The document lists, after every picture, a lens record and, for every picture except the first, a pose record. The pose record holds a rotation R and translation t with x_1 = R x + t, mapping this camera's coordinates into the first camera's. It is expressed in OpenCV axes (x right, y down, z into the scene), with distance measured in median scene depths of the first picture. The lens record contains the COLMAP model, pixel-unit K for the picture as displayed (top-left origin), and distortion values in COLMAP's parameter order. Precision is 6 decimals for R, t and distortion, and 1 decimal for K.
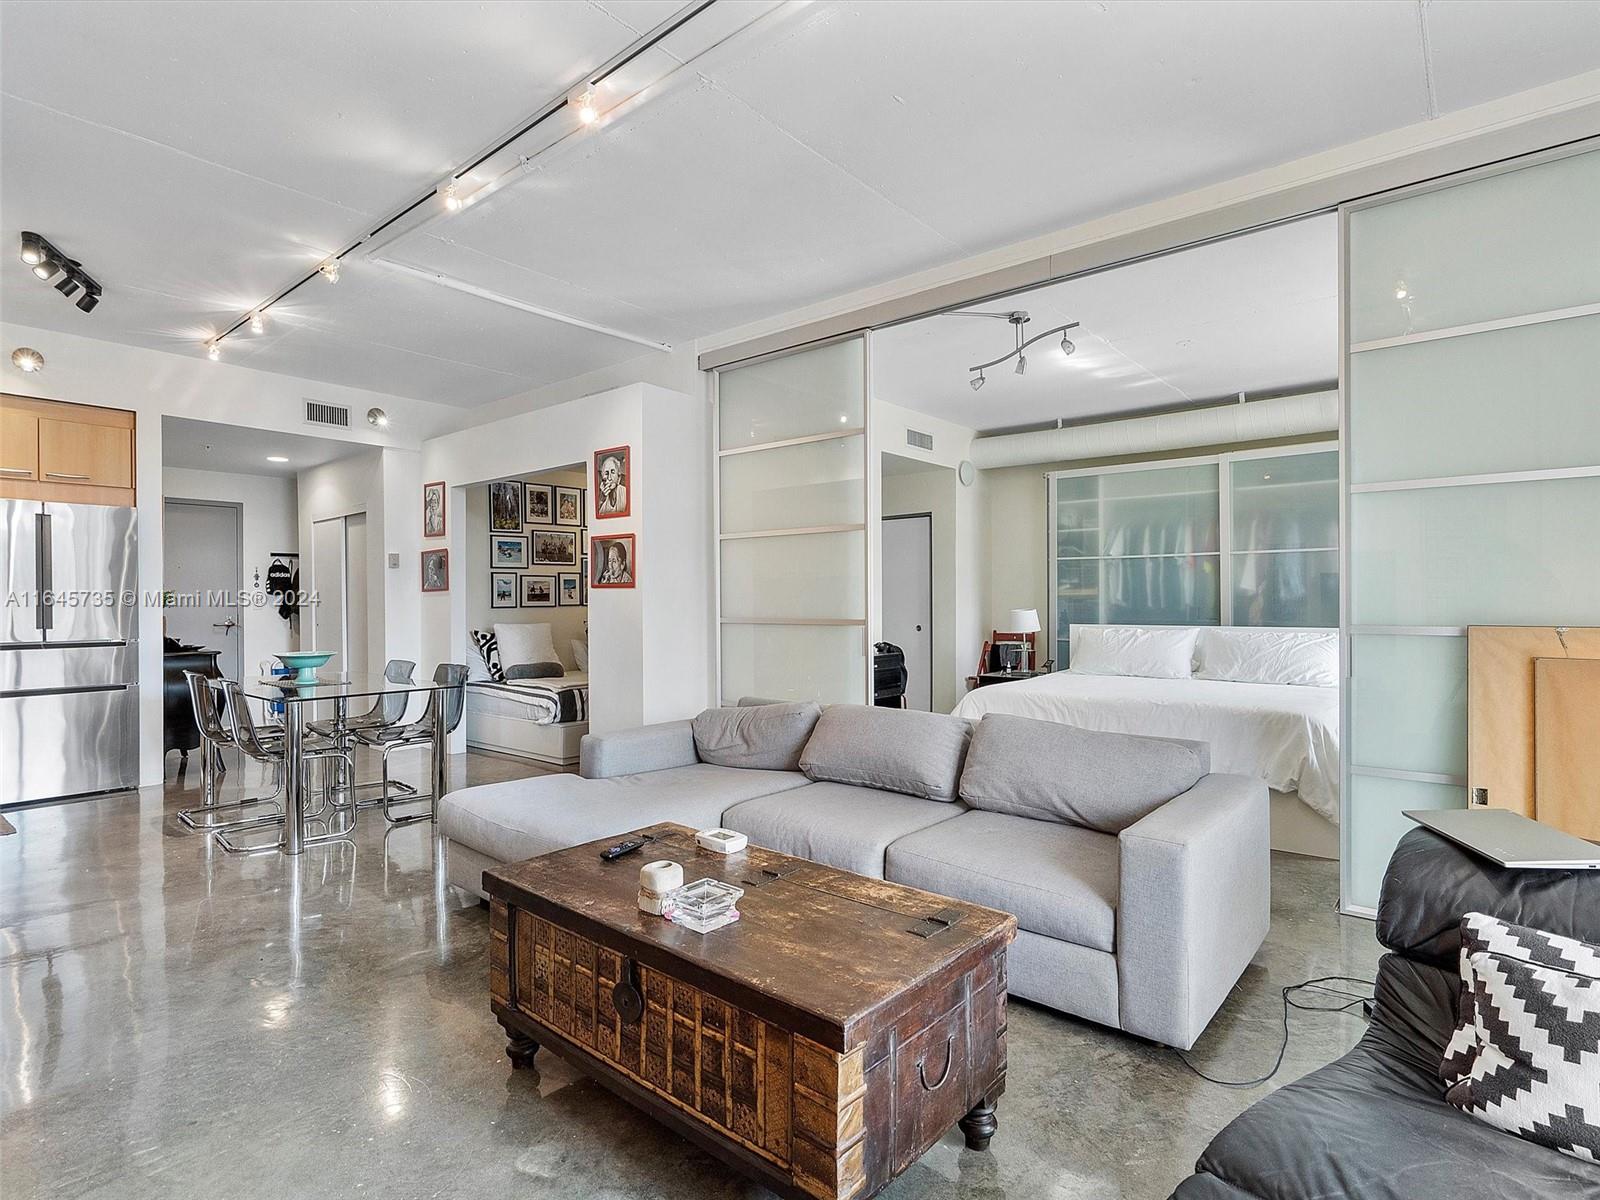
lens RADIAL K [[827.2, 0, 800.4], [0, 827.2, 601.4], [0, 0, 1]] dist [0.000455, 0.000046]
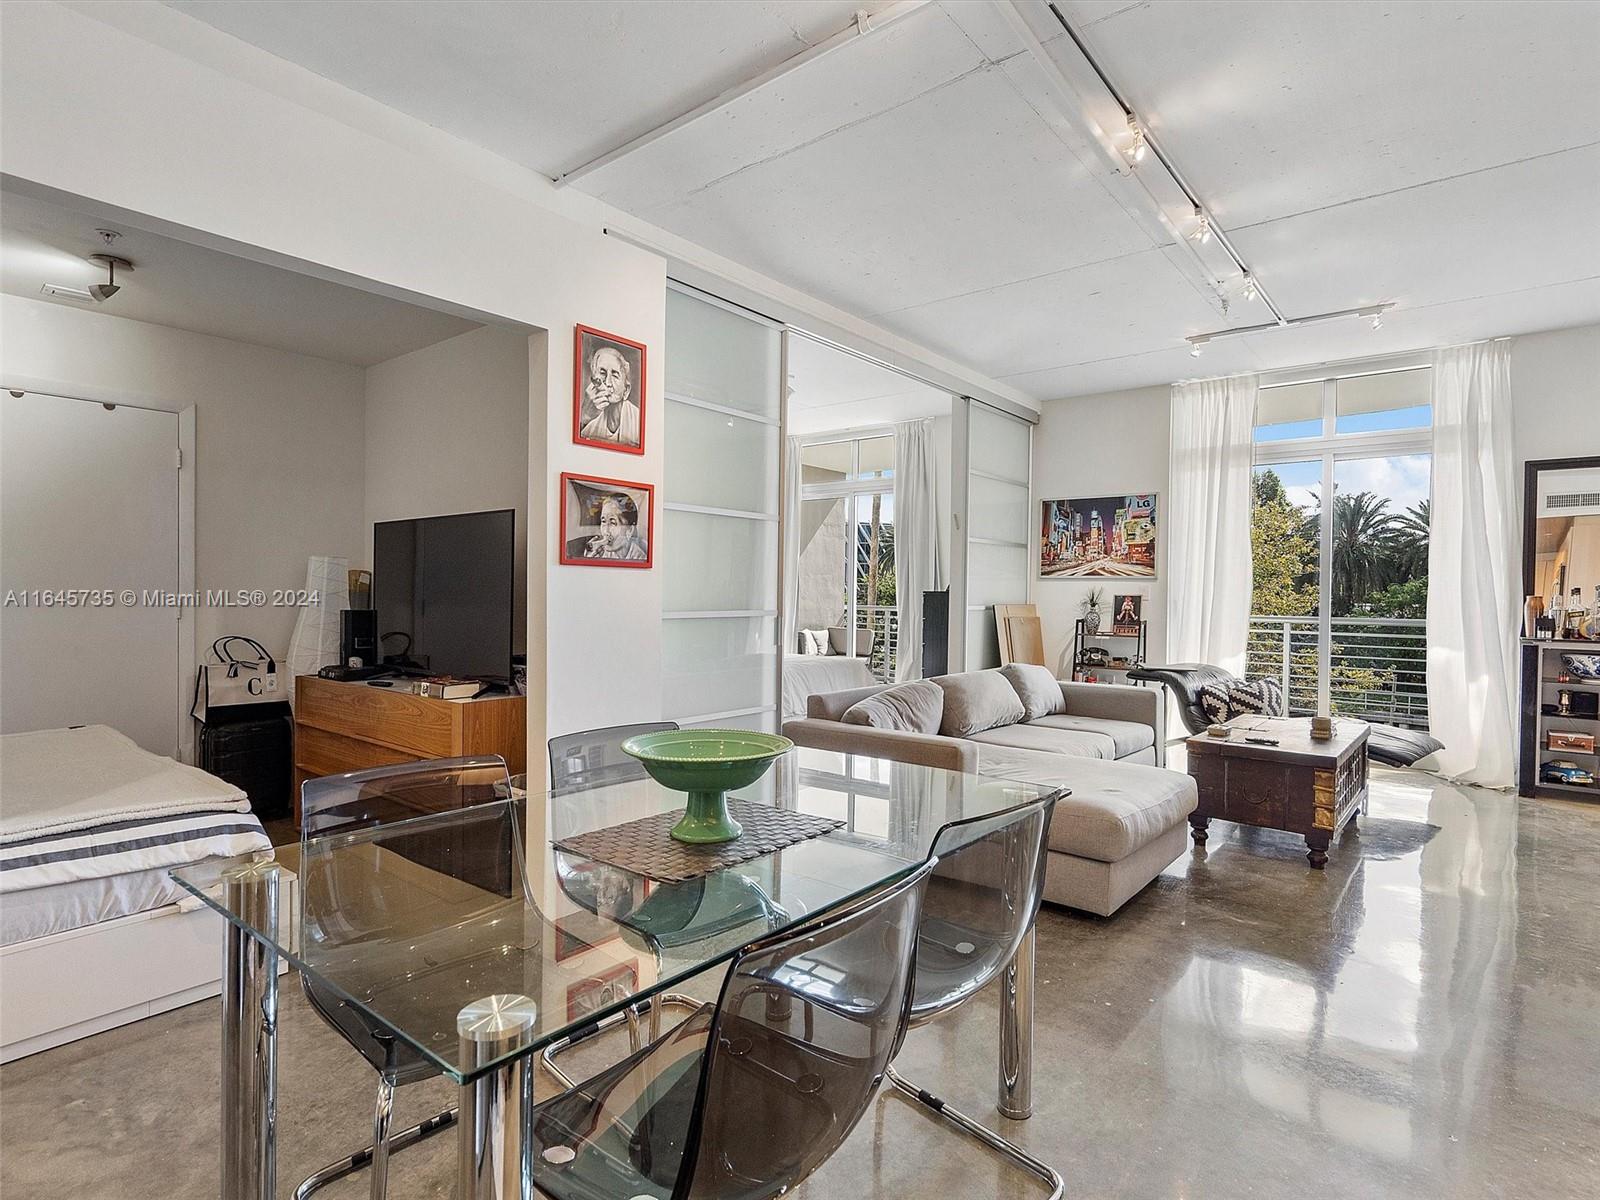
lens RADIAL K [[827.2, 0, 801.1], [0, 827.2, 600.4], [0, 0, 1]] dist [0.000455, 0.000046]
pose [[-0.013757, -0.000343, 0.999905, -0.828474], [-0.009235, 0.999957, 0.000216, 0.006593], [-0.999863, -0.009231, -0.013759, 0.867965]]
